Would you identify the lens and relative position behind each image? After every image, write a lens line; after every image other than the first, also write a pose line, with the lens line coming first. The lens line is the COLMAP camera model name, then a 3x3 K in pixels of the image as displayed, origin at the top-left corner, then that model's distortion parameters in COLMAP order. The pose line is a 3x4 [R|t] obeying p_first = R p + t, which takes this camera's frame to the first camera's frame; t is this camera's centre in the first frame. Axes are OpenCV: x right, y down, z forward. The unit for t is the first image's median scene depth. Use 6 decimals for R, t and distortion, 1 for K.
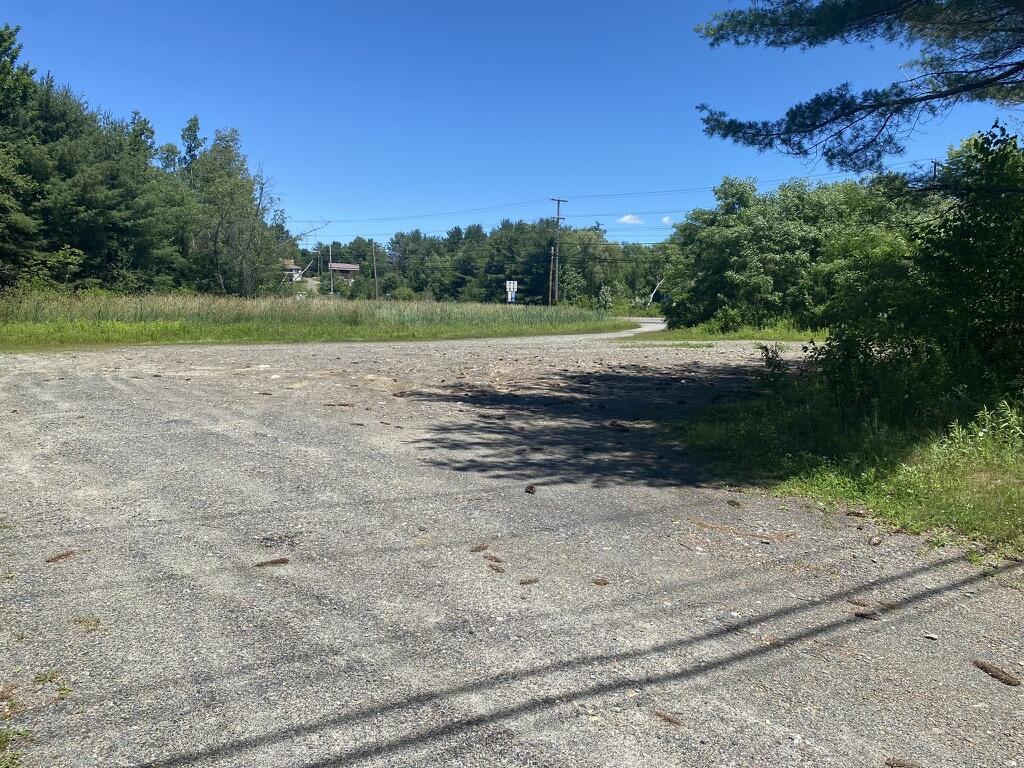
lens RADIAL K [[771.8, 0, 511.4], [0, 771.8, 382.7], [0, 0, 1]] dist [0.003824, -0.001727]
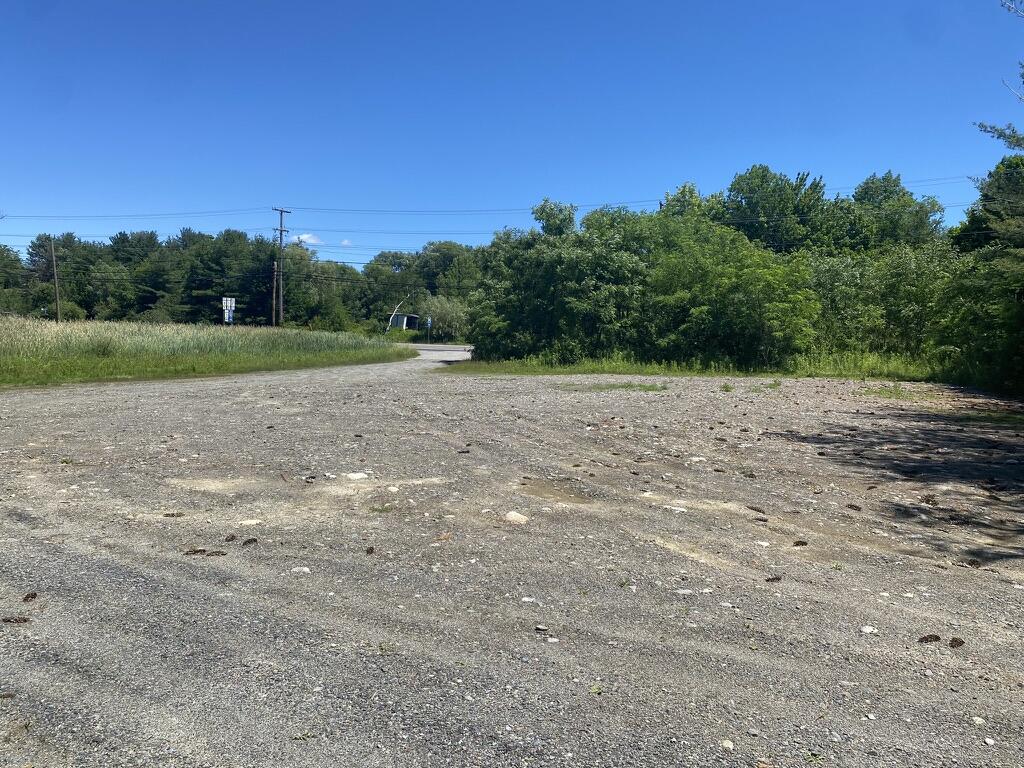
lens RADIAL K [[771.8, 0, 512.6], [0, 771.8, 383.3], [0, 0, 1]] dist [0.003824, -0.001727]
pose [[0.911586, -0.008001, 0.411031, -0.065070], [0.019211, 0.999547, -0.023148, -0.009375], [-0.410659, 0.028998, 0.911328, 0.076467]]
